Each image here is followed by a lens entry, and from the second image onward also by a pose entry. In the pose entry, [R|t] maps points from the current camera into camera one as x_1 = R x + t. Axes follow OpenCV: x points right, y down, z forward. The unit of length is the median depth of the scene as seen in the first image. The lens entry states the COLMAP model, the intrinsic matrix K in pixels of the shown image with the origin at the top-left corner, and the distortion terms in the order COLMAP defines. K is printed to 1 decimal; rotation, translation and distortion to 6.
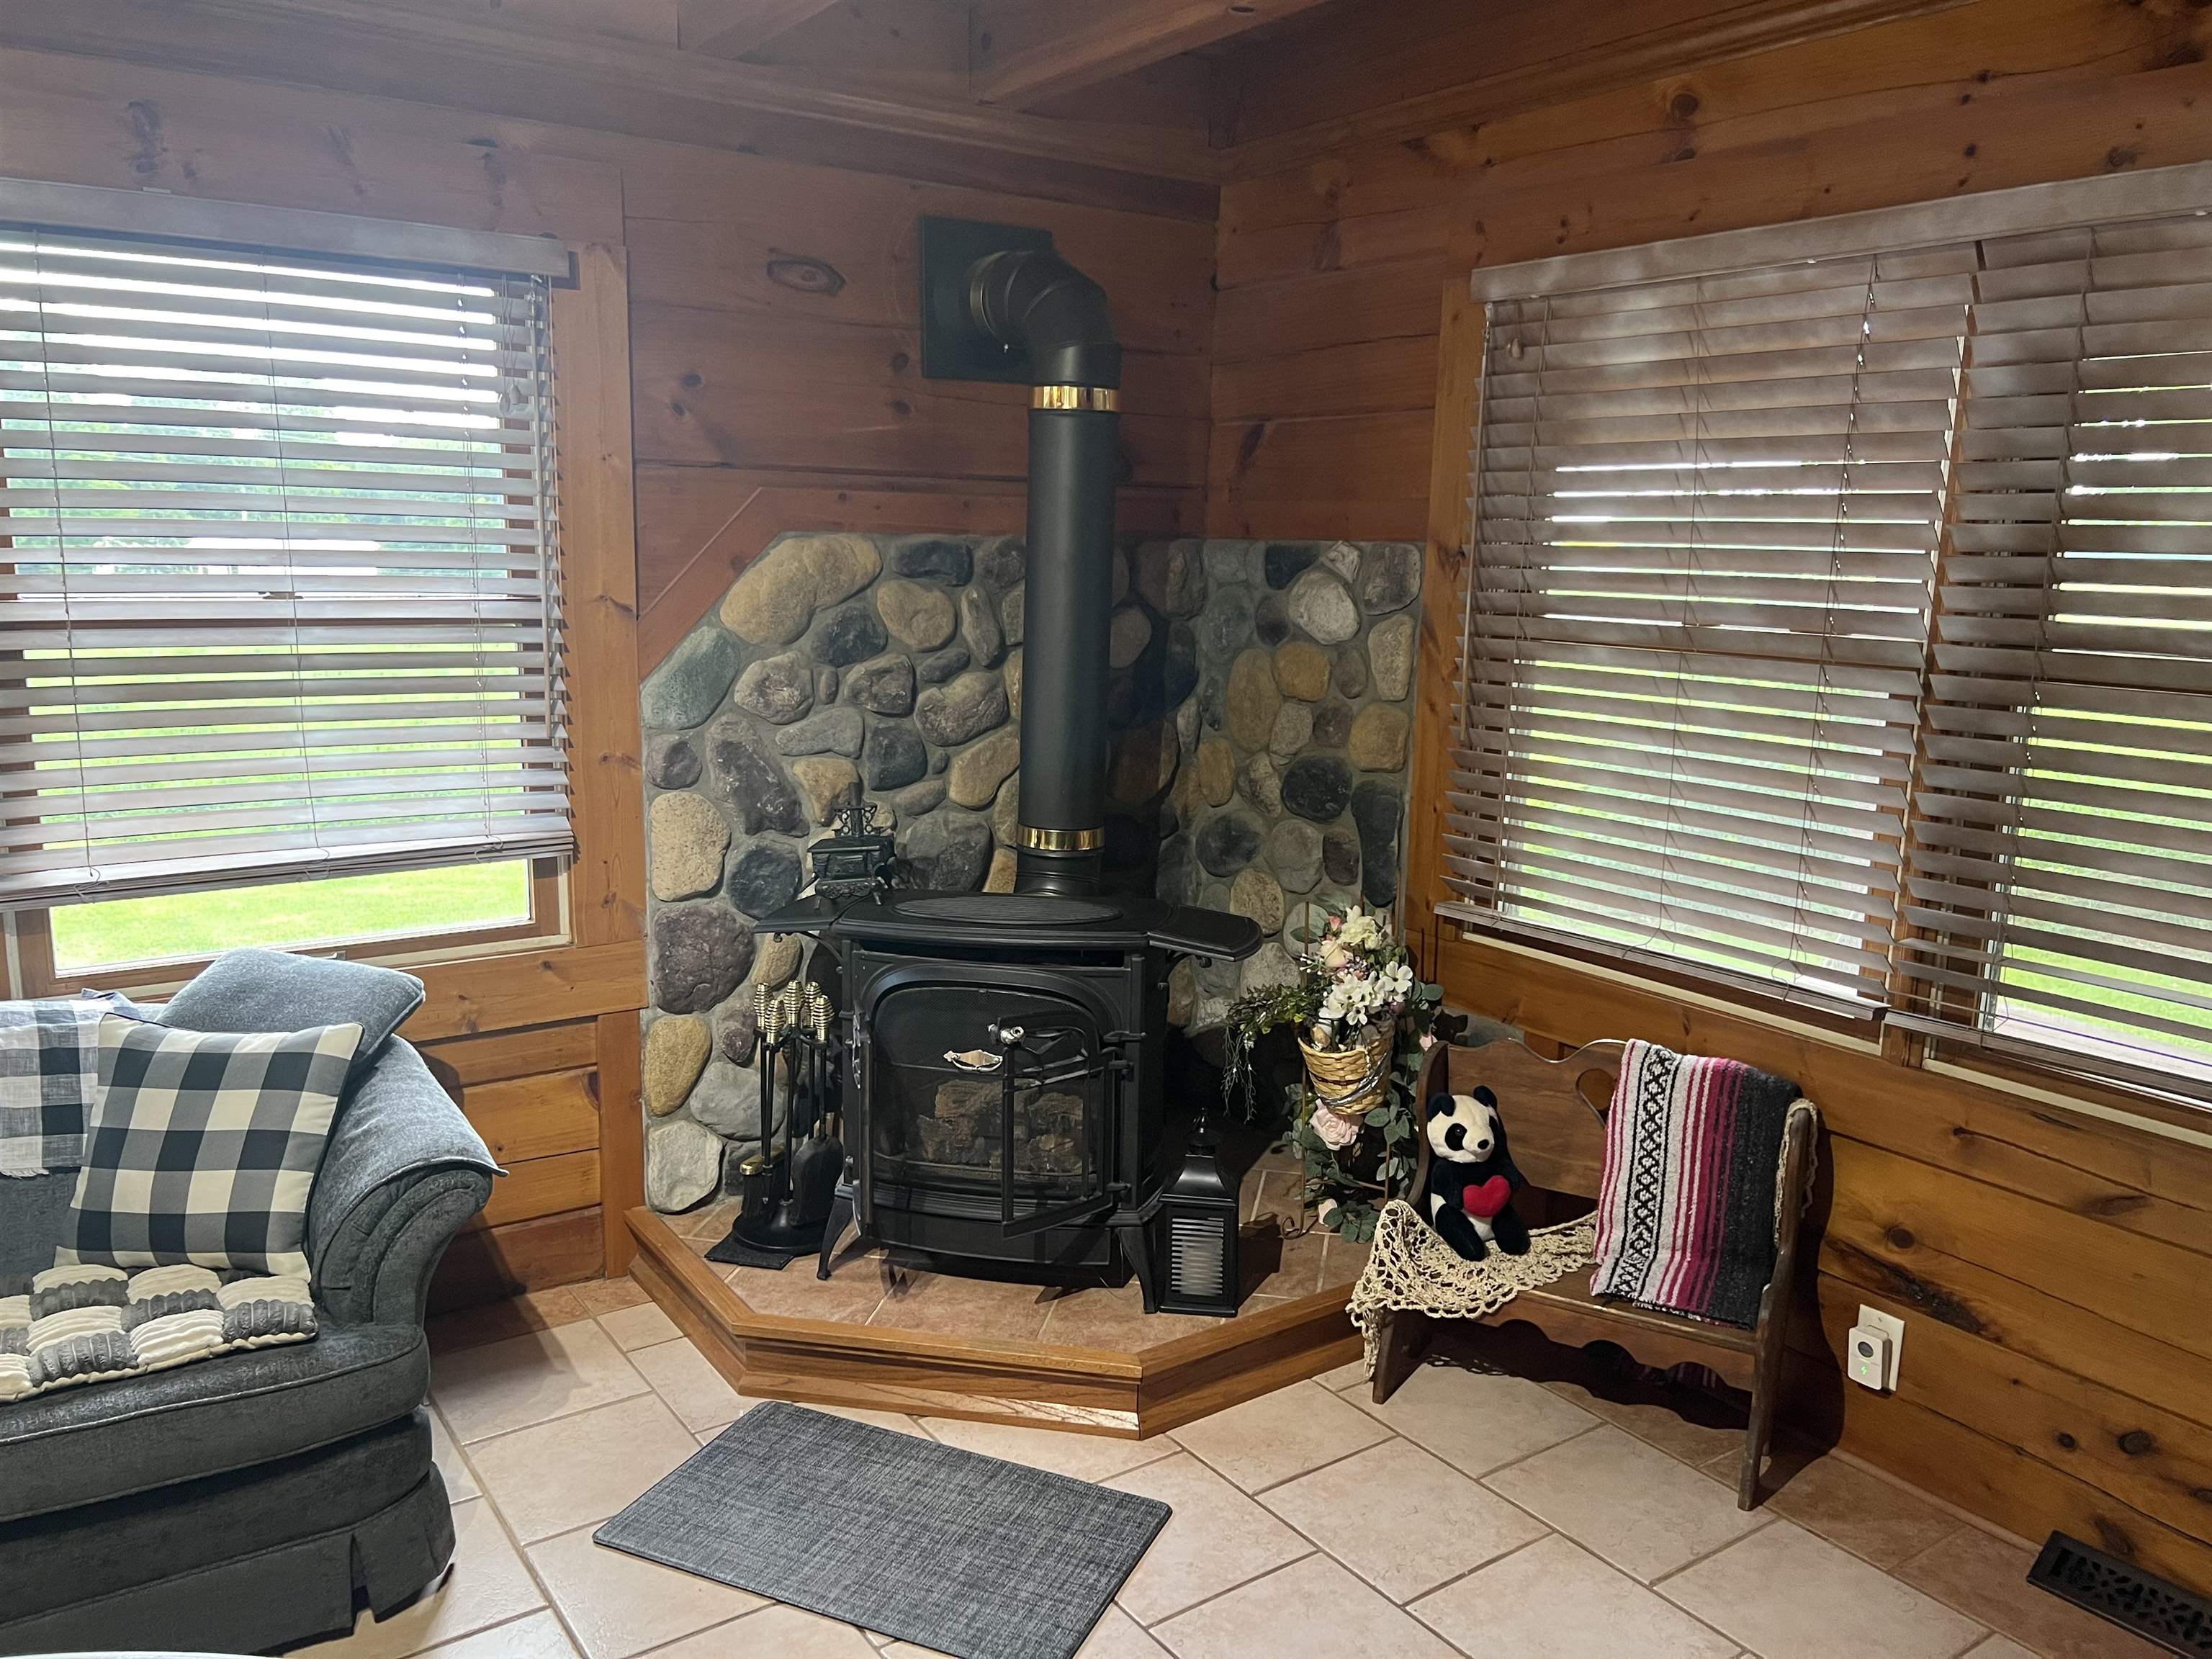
lens RADIAL K [[1676.5, 0, 1107.4], [0, 1676.5, 852.9], [0, 0, 1]] dist [0.024603, -0.017589]
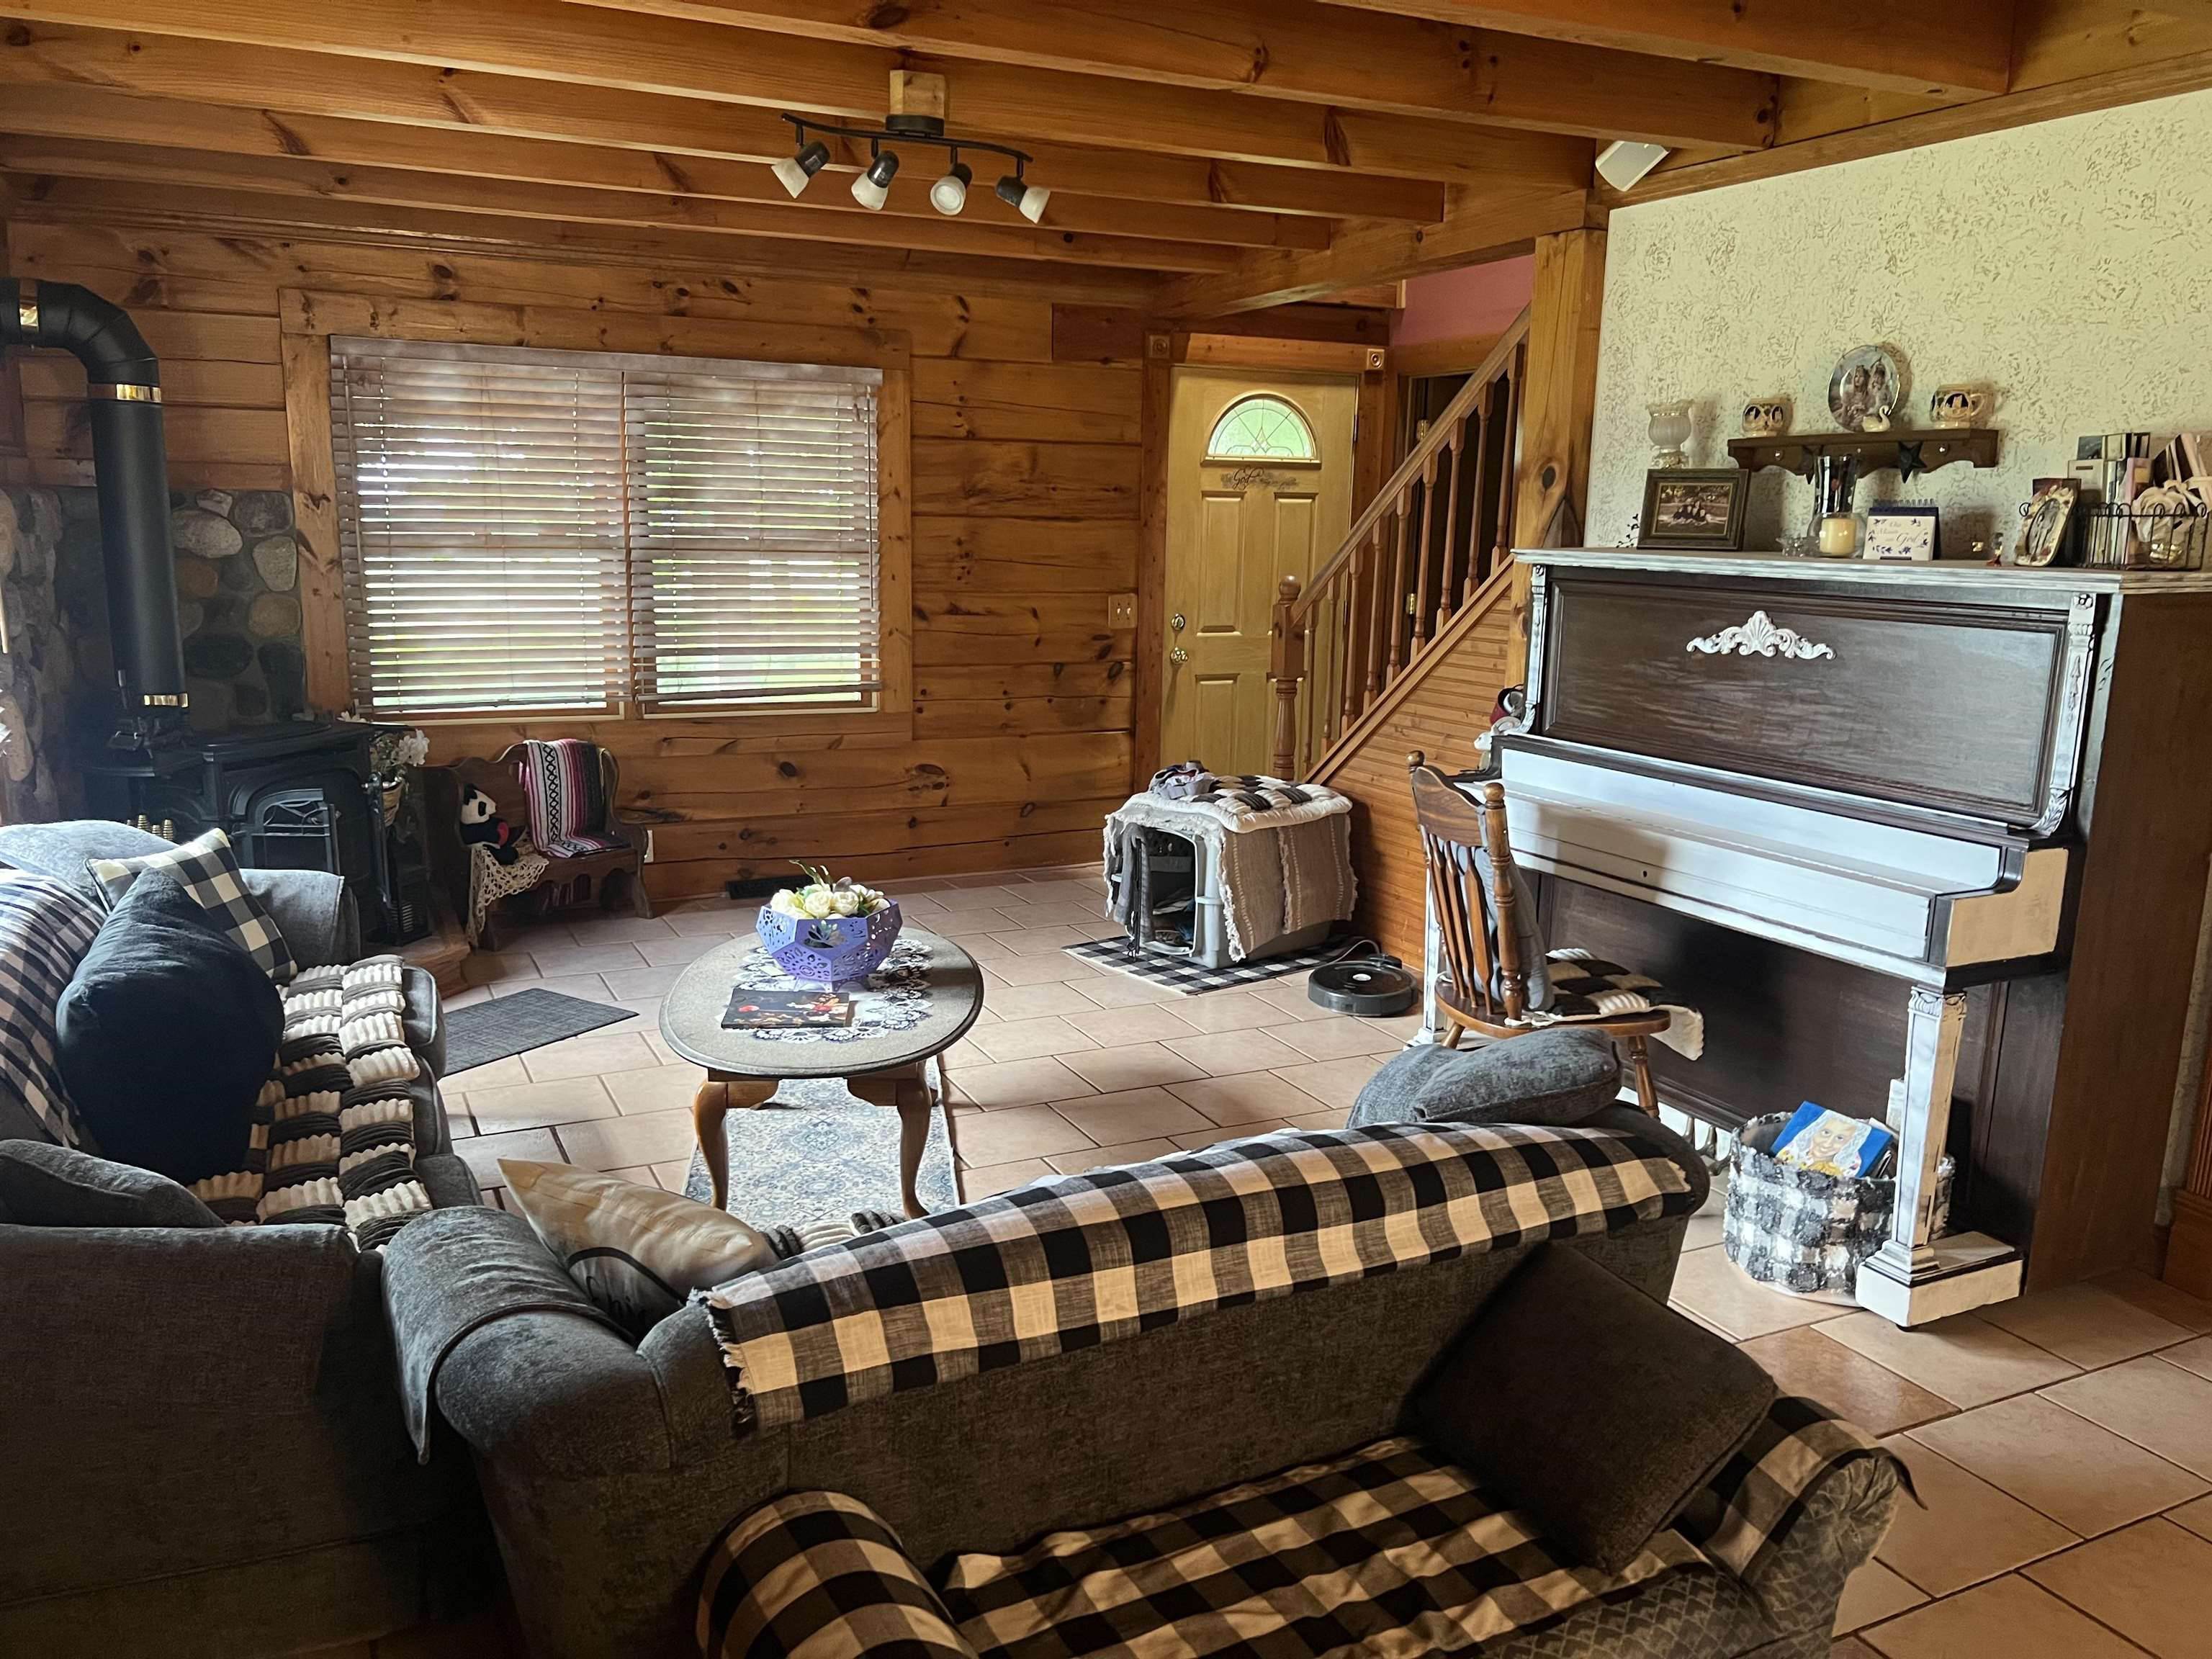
lens RADIAL K [[1676.5, 0, 1107.4], [0, 1676.5, 852.9], [0, 0, 1]] dist [0.024603, -0.017589]
pose [[0.170737, -0.213532, 0.961901, -1.598164], [0.169897, 0.967993, 0.184728, -0.013674], [-0.970559, 0.131885, 0.201550, -0.073952]]
